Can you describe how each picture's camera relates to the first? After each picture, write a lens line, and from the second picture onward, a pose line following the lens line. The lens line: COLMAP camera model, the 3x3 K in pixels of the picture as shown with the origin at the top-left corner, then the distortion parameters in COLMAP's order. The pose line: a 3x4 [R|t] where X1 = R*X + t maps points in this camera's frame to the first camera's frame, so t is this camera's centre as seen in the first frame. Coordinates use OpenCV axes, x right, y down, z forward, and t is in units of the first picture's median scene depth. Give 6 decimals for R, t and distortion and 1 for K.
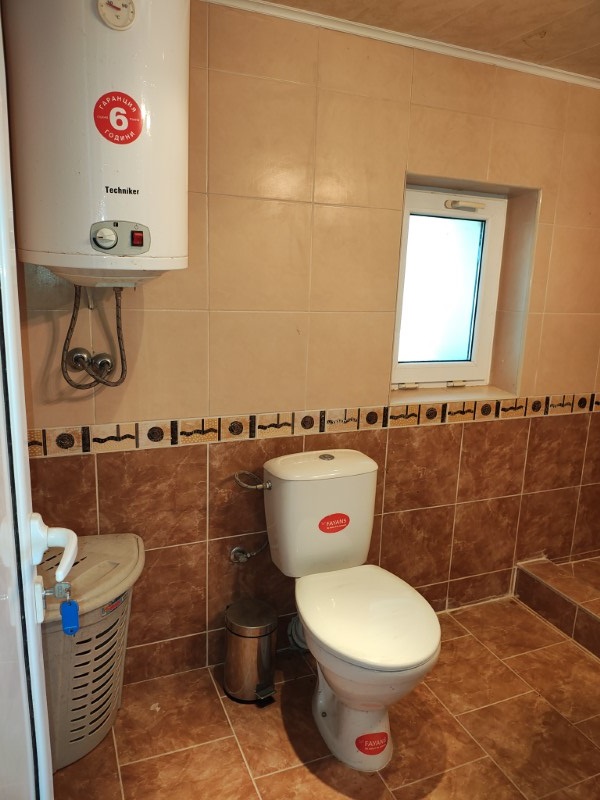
lens RADIAL K [[586.0, 0, 302.3], [0, 586.0, 396.2], [0, 0, 1]] dist [0.047282, -0.092399]
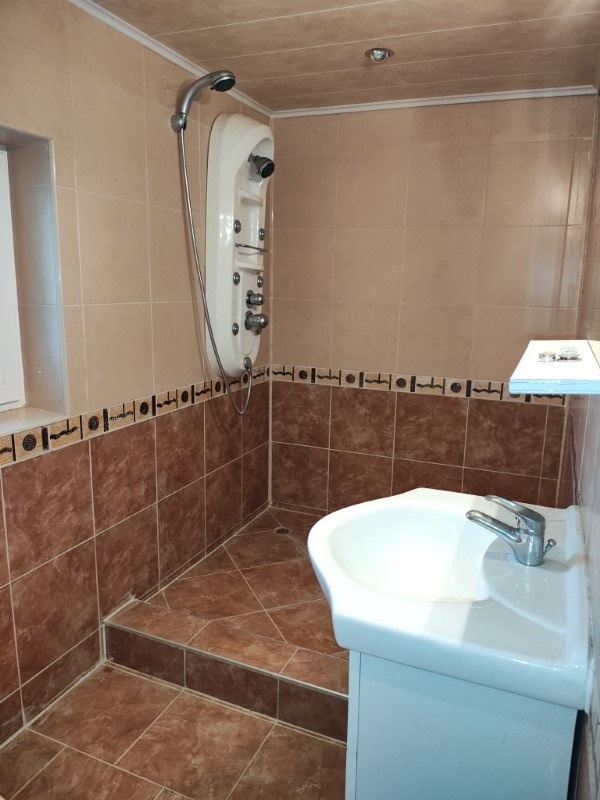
lens RADIAL K [[586.0, 0, 303.7], [0, 586.0, 395.8], [0, 0, 1]] dist [0.047282, -0.092399]
pose [[0.710469, -0.161970, 0.684835, 0.062840], [0.150612, 0.985601, 0.076855, -0.037386], [-0.687422, 0.048541, 0.724634, 0.231734]]
